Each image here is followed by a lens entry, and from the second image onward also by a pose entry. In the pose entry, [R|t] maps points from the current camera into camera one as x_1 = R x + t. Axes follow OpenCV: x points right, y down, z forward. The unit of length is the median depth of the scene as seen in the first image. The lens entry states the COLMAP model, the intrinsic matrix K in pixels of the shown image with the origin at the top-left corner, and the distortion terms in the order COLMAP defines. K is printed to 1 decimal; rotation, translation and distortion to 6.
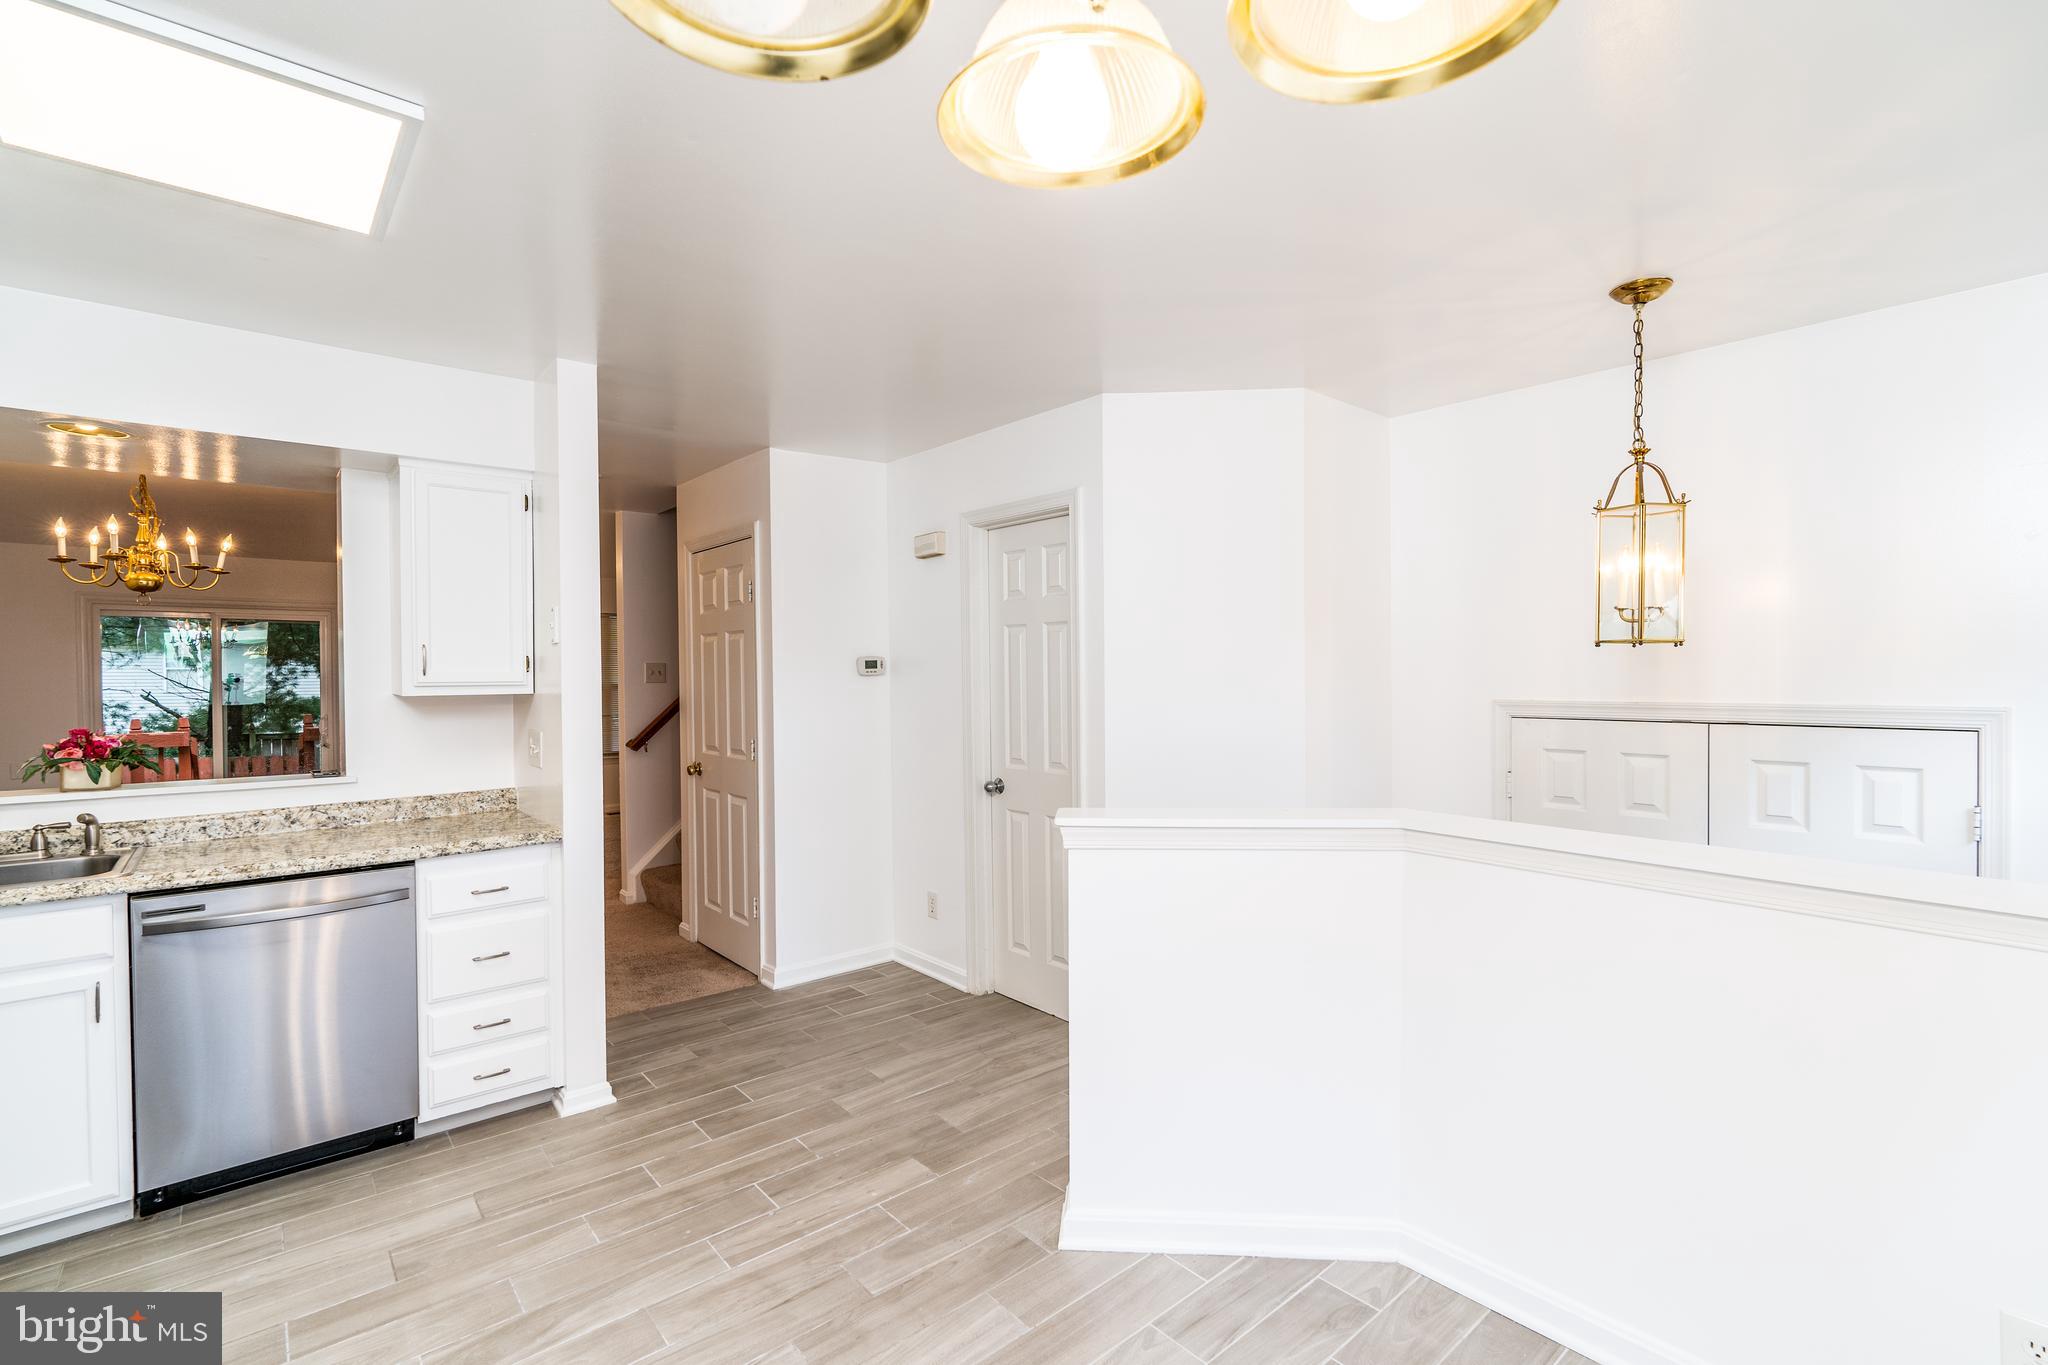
lens RADIAL K [[925.5, 0, 1031.6], [0, 925.5, 688.5], [0, 0, 1]] dist [-0.000076, 0.000853]
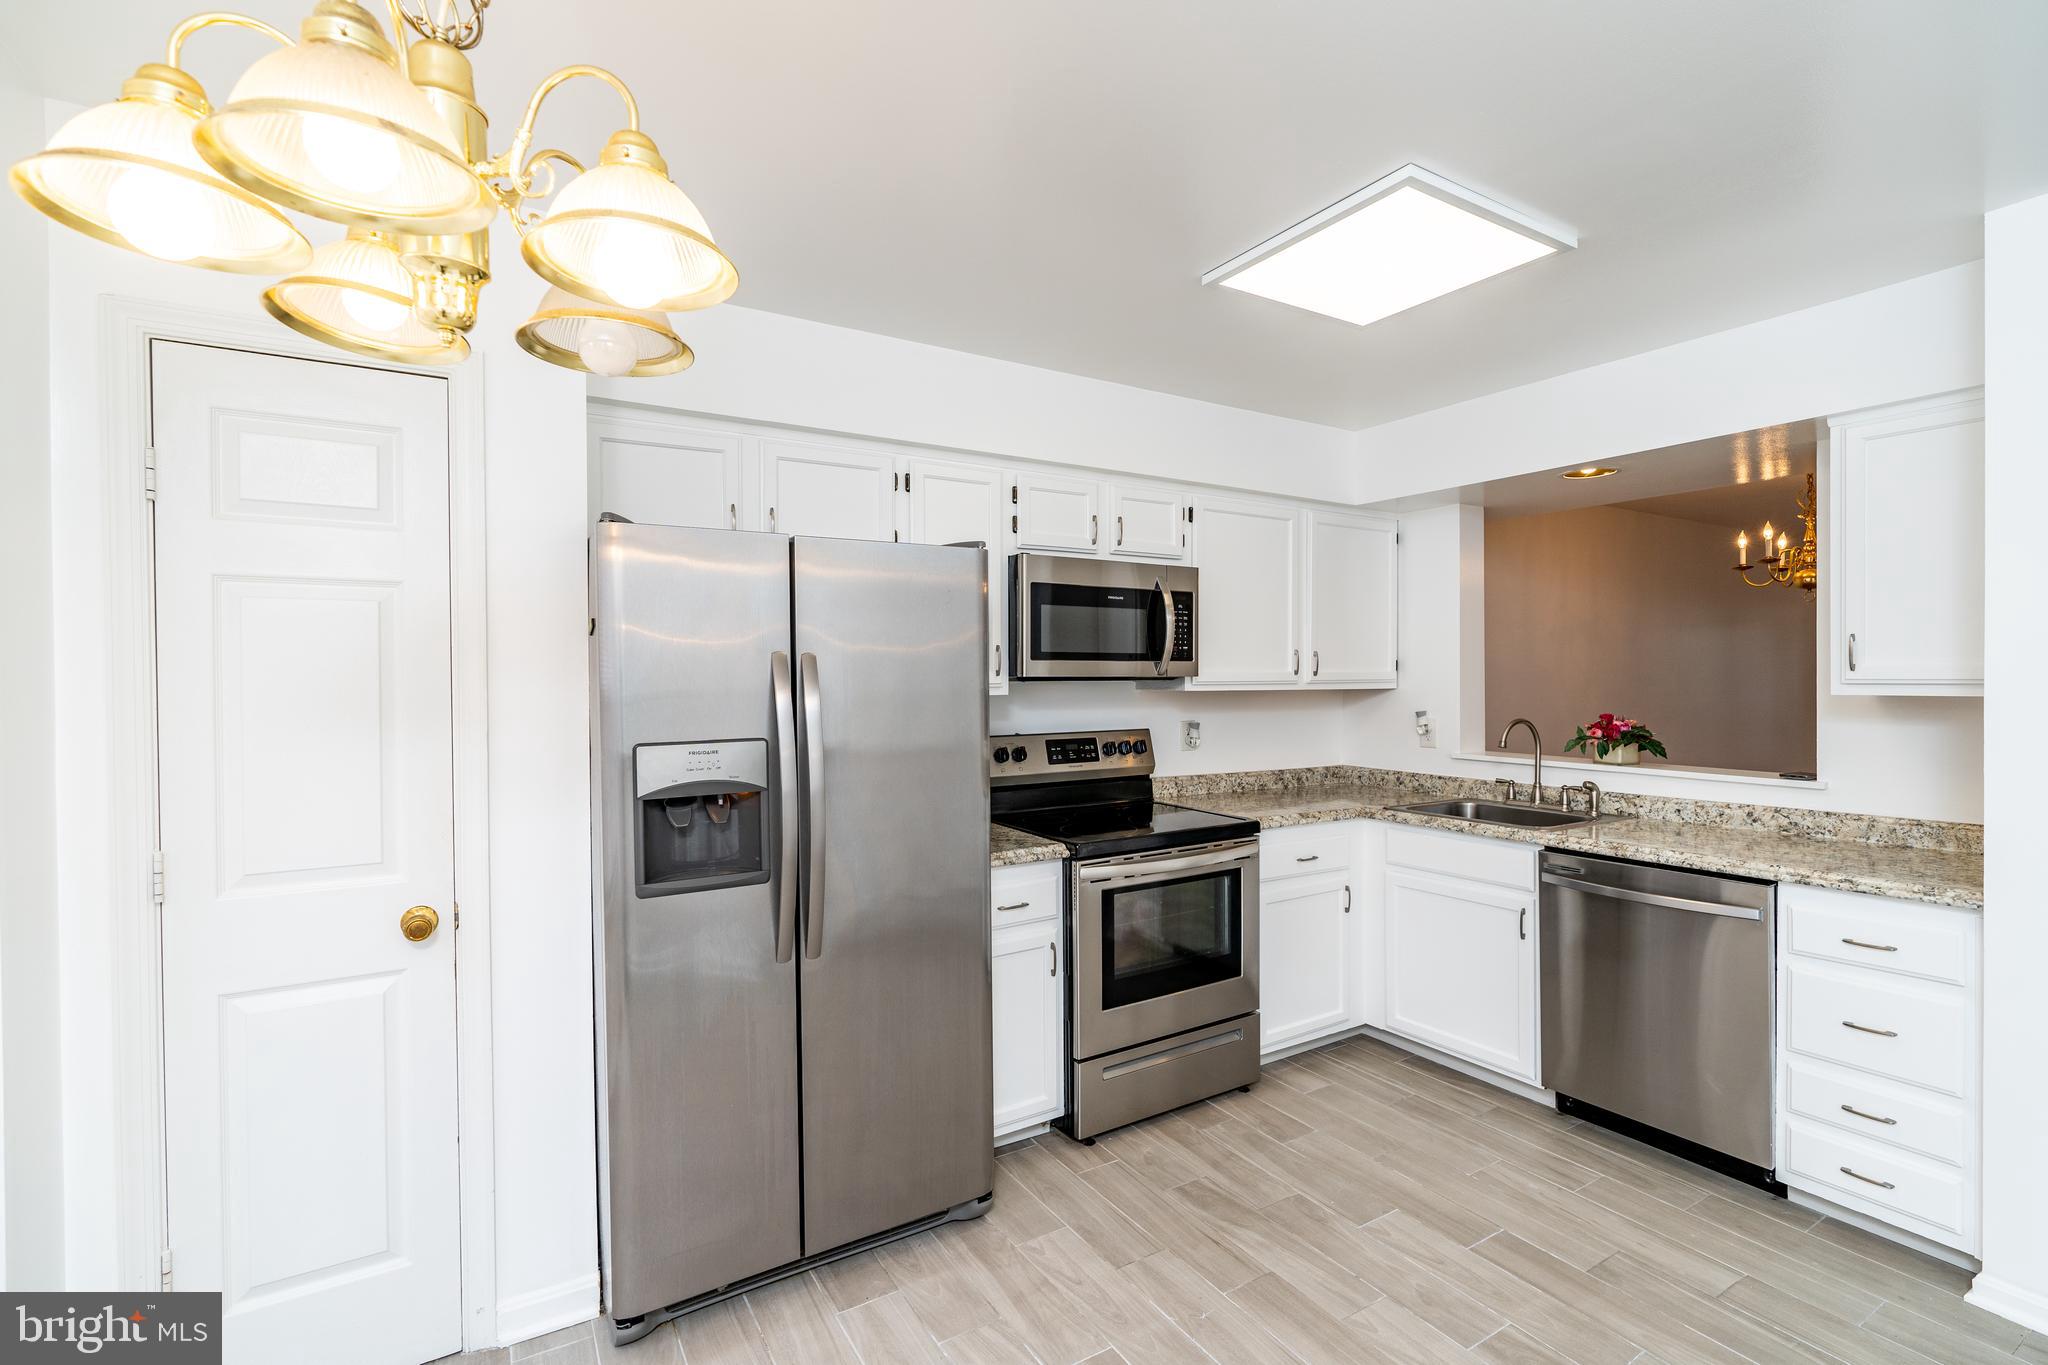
lens RADIAL K [[925.5, 0, 1031.6], [0, 925.5, 688.5], [0, 0, 1]] dist [-0.000076, 0.000853]
pose [[-0.158945, 0.021881, -0.987045, 0.301811], [-0.009580, 0.999673, 0.023704, -0.011362], [0.987241, 0.013224, -0.158683, 0.422999]]
